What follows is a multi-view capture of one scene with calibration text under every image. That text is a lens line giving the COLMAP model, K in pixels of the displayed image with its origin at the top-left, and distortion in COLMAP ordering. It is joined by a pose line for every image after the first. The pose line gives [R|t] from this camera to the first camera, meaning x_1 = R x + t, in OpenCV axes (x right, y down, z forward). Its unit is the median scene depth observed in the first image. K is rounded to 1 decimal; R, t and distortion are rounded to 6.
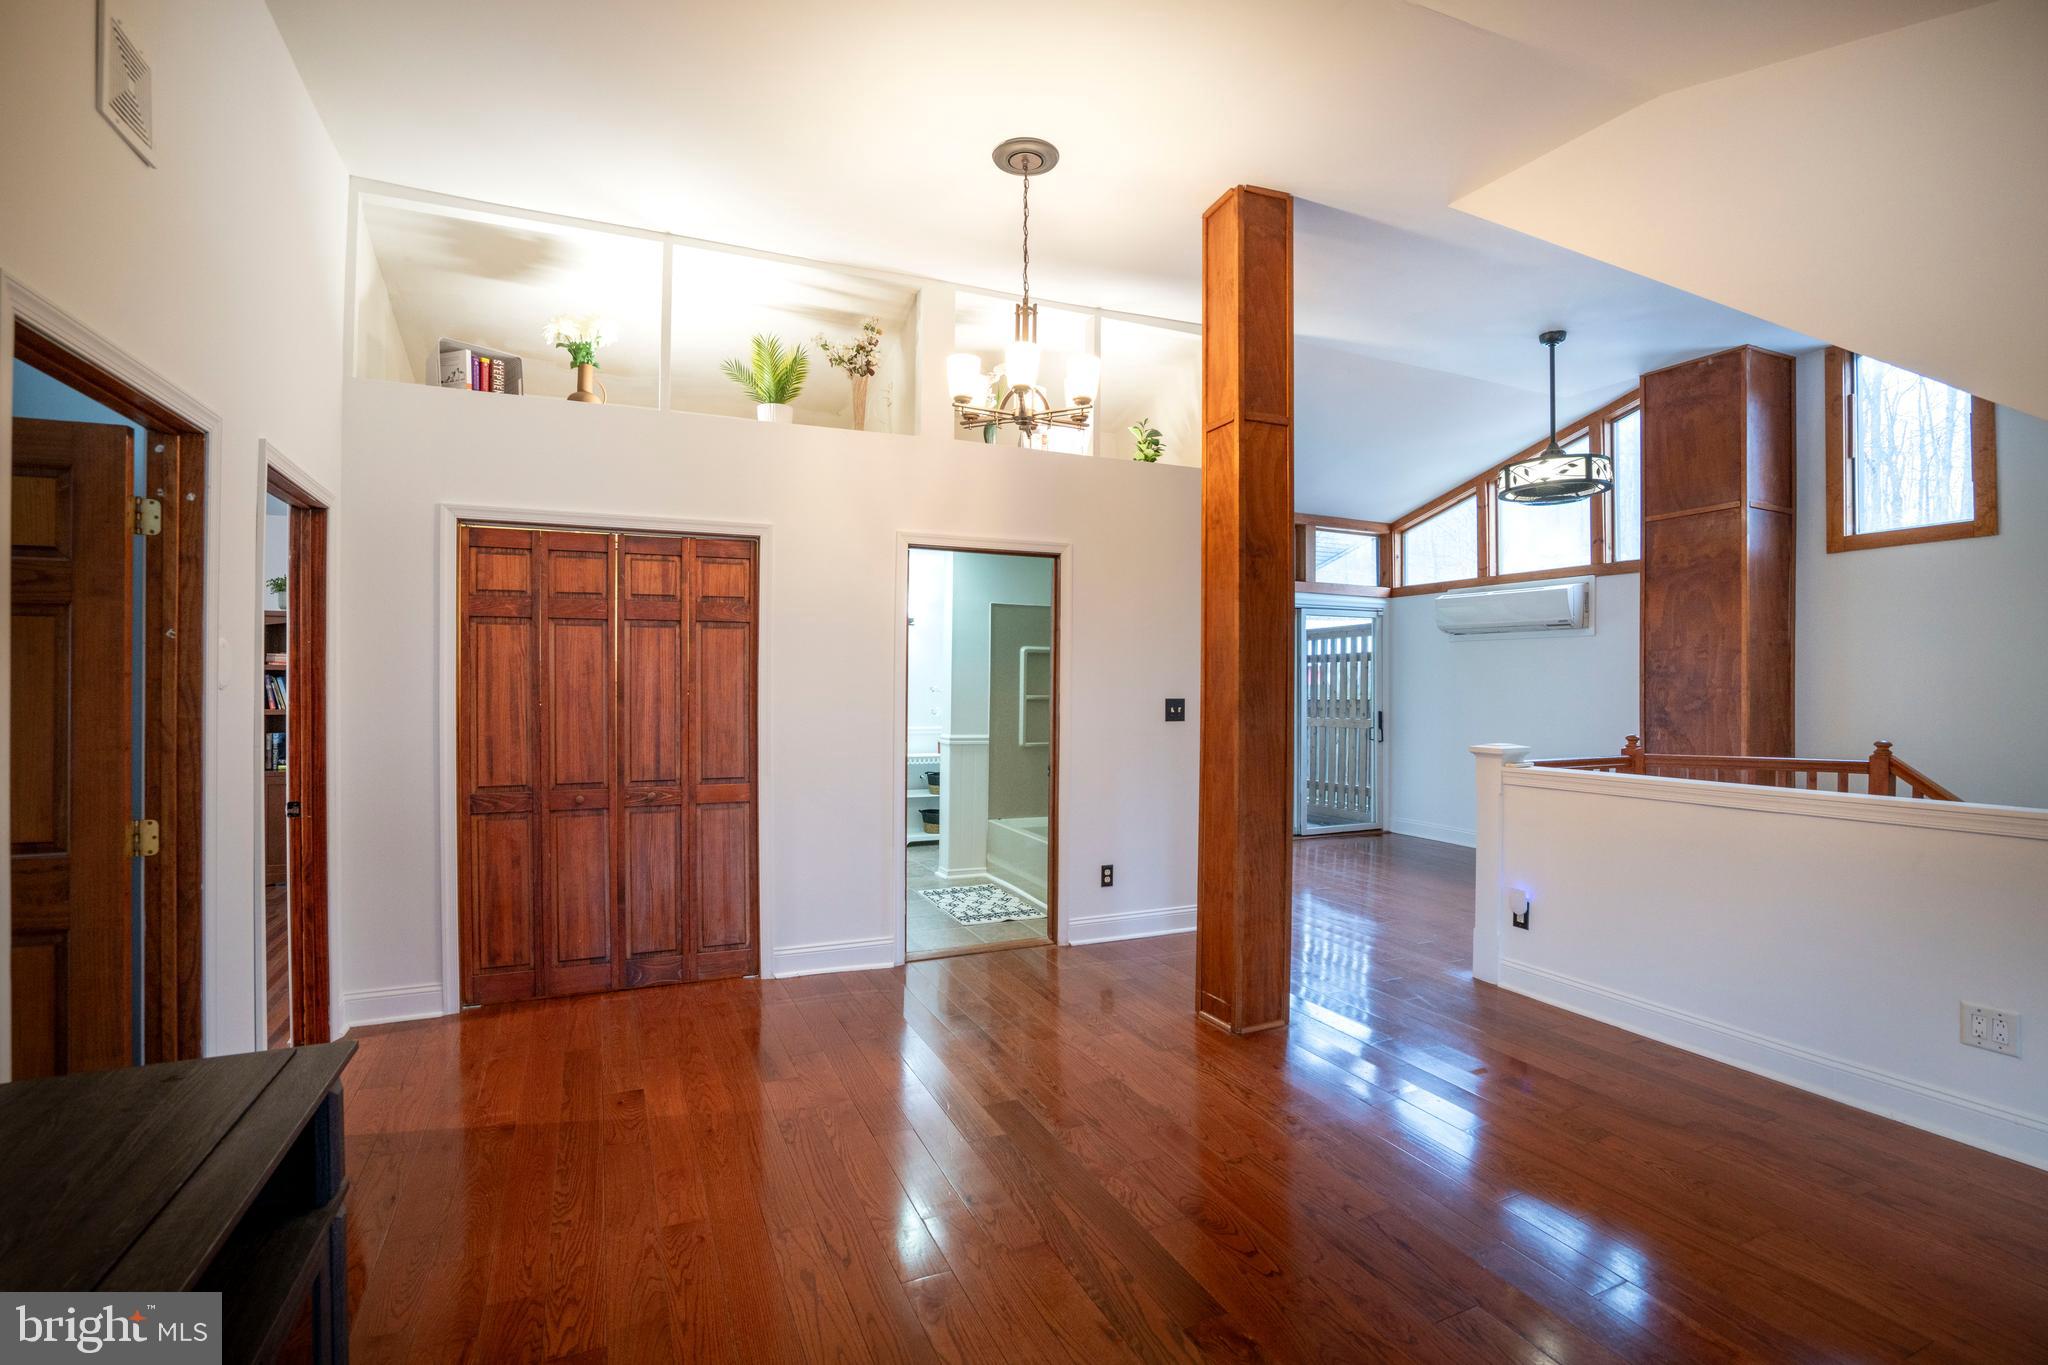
lens RADIAL K [[947.9, 0, 1018.6], [0, 947.9, 688.1], [0, 0, 1]] dist [-0.037084, 0.008217]
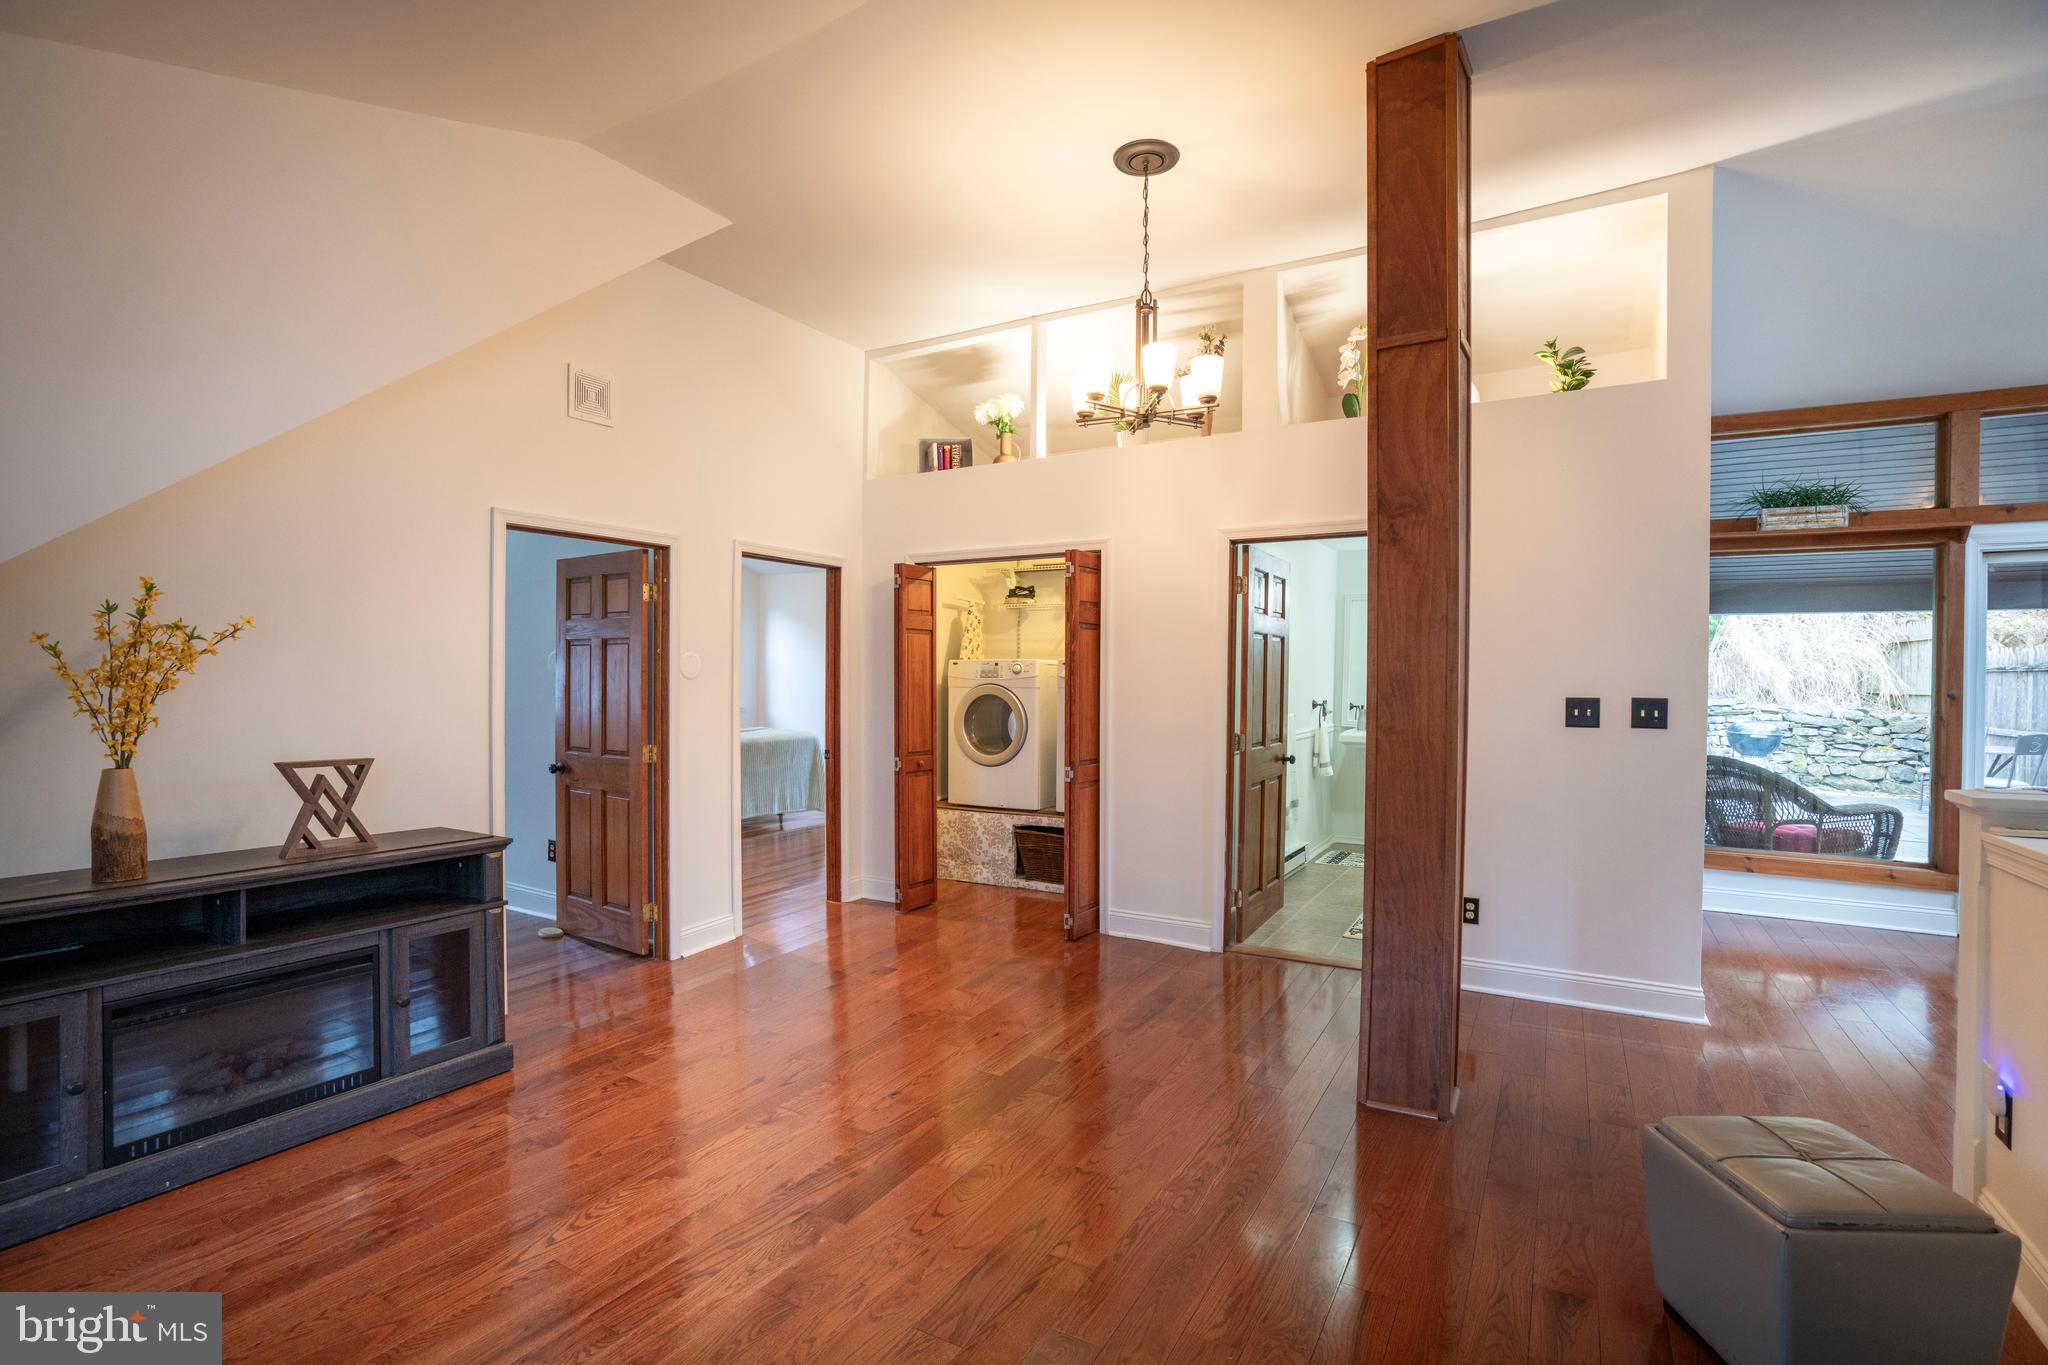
lens RADIAL K [[947.9, 0, 1015.5], [0, 947.9, 689.1], [0, 0, 1]] dist [-0.037084, 0.008217]
pose [[0.589974, 0.007917, -0.807383, 0.395096], [-0.005110, 0.999969, 0.006072, 0.001868], [0.807406, 0.000544, 0.589996, 0.151064]]
